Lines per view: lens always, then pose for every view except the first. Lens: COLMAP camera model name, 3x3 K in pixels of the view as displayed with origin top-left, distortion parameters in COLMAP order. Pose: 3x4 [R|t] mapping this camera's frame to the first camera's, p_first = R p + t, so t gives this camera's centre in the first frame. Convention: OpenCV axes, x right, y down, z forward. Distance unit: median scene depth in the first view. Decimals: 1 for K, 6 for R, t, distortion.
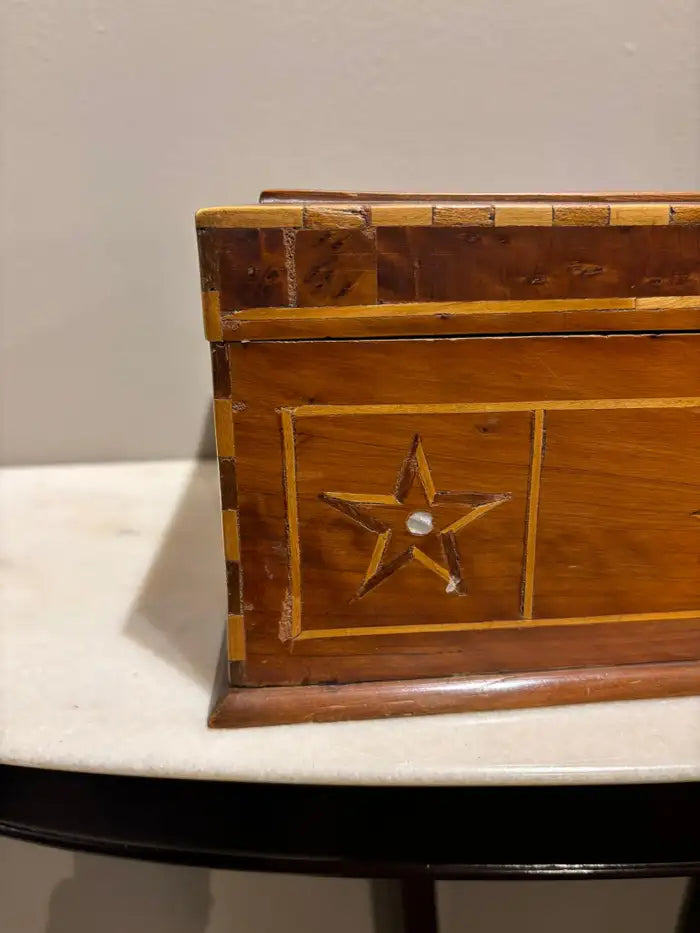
lens RADIAL K [[738.4, 0, 331.0], [0, 738.4, 467.4], [0, 0, 1]] dist [0.005976, -0.060070]
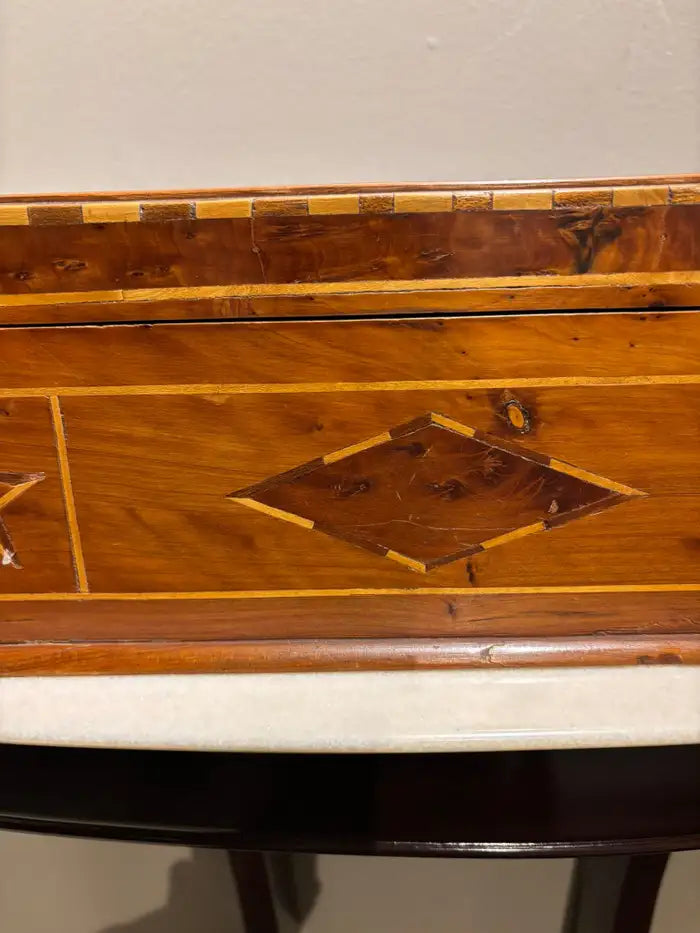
lens RADIAL K [[738.4, 0, 352.6], [0, 738.4, 458.4], [0, 0, 1]] dist [0.005976, -0.060070]
pose [[0.995490, 0.013696, -0.093875, 0.799013], [-0.013484, 0.999905, 0.002888, 0.003776], [0.093905, -0.001609, 0.995580, -0.025019]]
